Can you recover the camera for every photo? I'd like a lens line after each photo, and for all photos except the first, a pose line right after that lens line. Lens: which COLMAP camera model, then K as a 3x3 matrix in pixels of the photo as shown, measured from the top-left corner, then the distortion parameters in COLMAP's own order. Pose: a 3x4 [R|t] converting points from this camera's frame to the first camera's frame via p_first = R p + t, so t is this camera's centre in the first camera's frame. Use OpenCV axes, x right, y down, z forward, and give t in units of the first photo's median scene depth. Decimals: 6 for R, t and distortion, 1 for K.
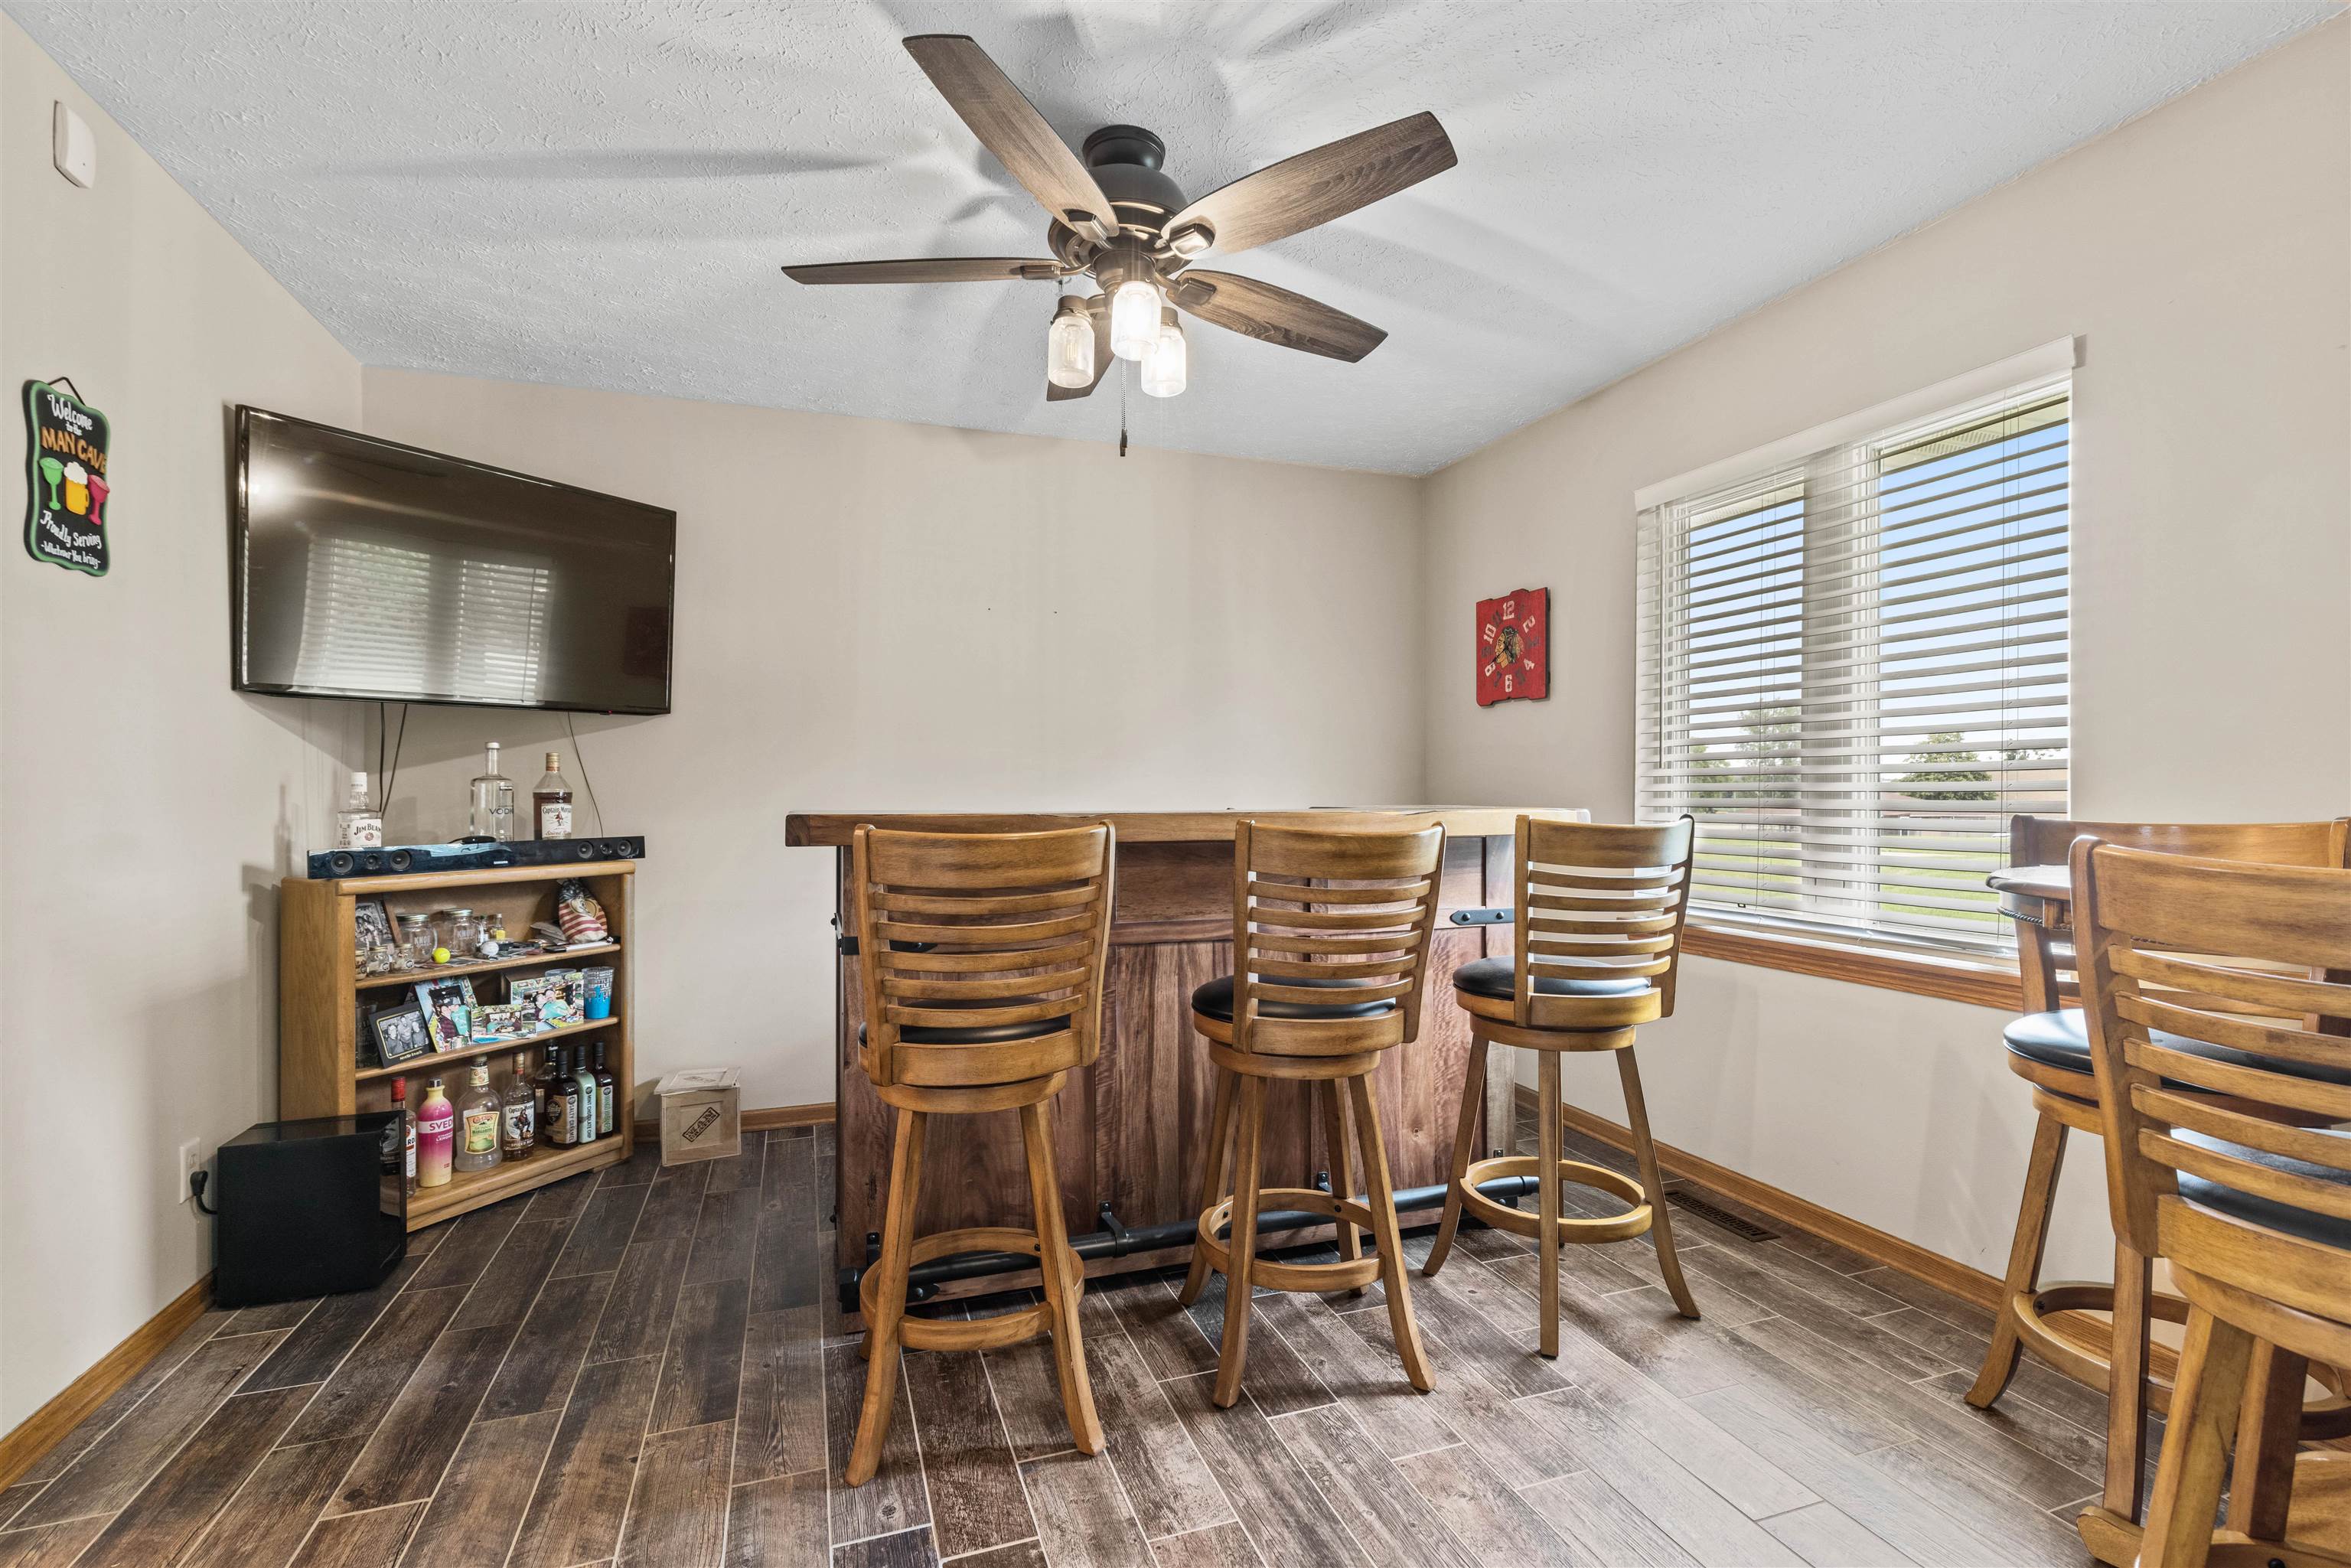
lens RADIAL K [[1049.9, 0, 1175.5], [0, 1049.9, 784.0], [0, 0, 1]] dist [-0.001284, -0.000099]
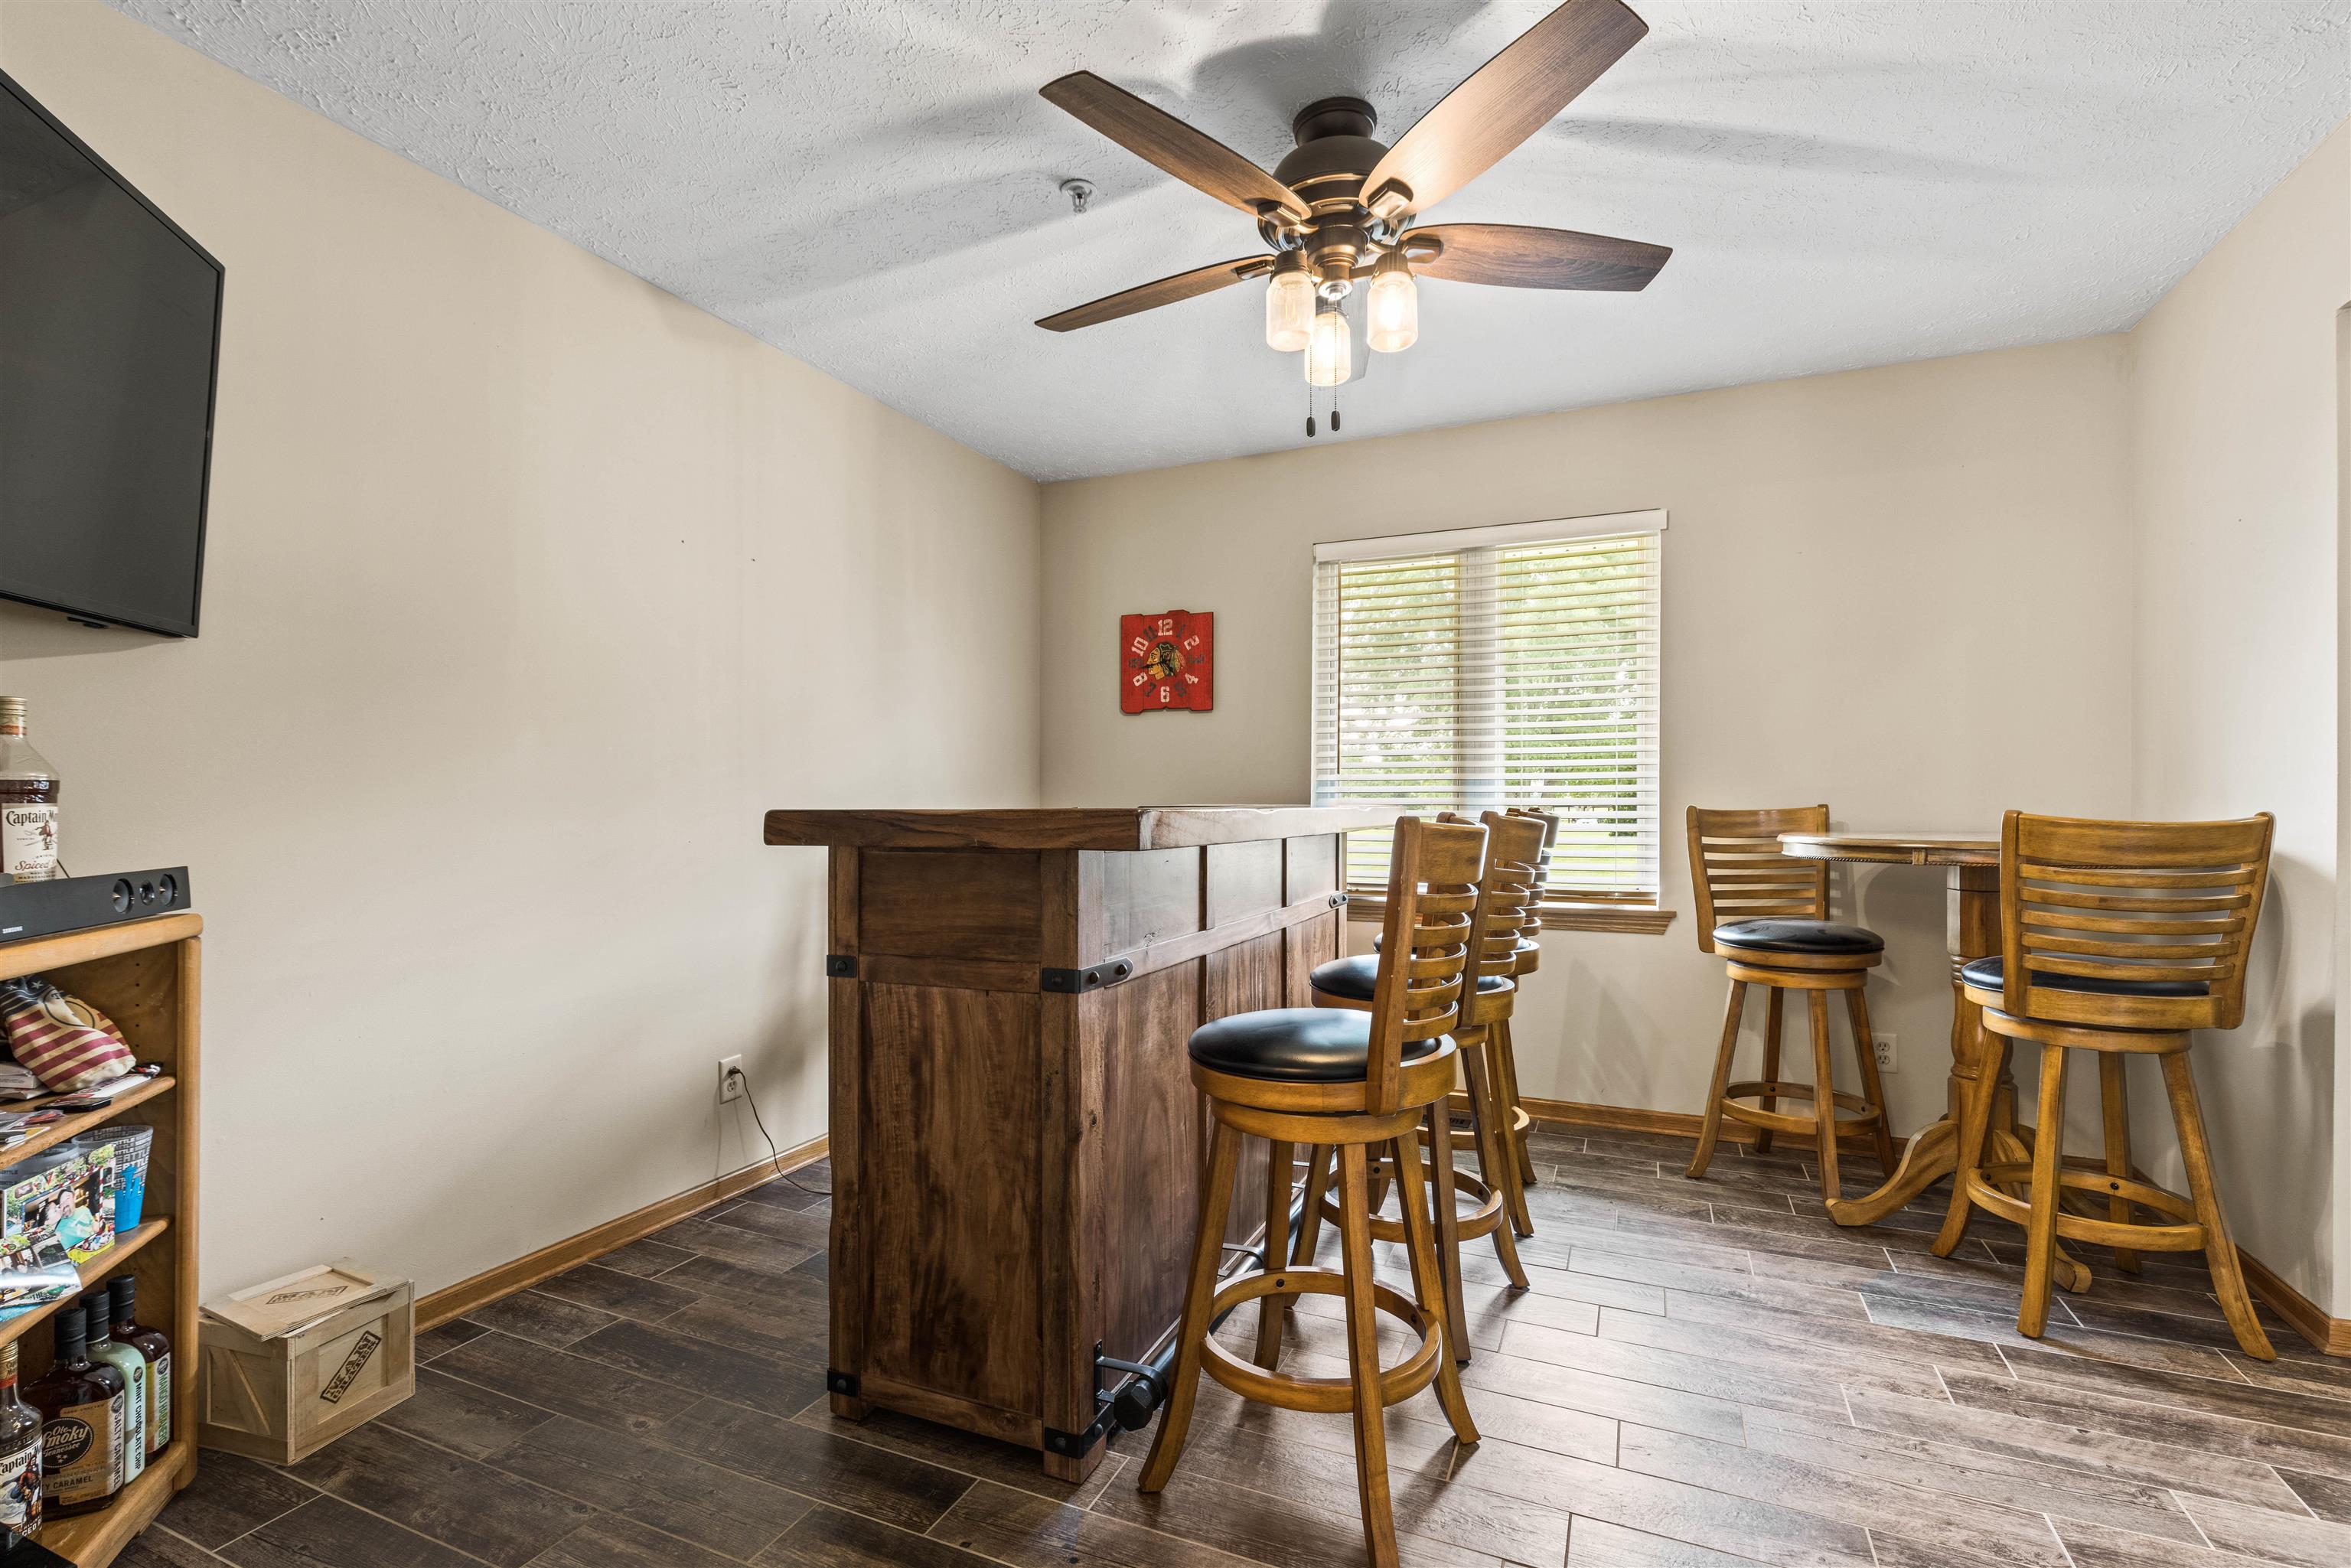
lens RADIAL K [[1065.9, 0, 1187.3], [0, 1065.9, 798.6], [0, 0, 1]] dist [-0.001053, -0.000146]
pose [[0.684138, 0.002789, 0.729347, -0.571121], [-0.004686, 0.999989, 0.000571, 0.013297], [-0.729338, -0.003808, 0.684143, 0.277683]]
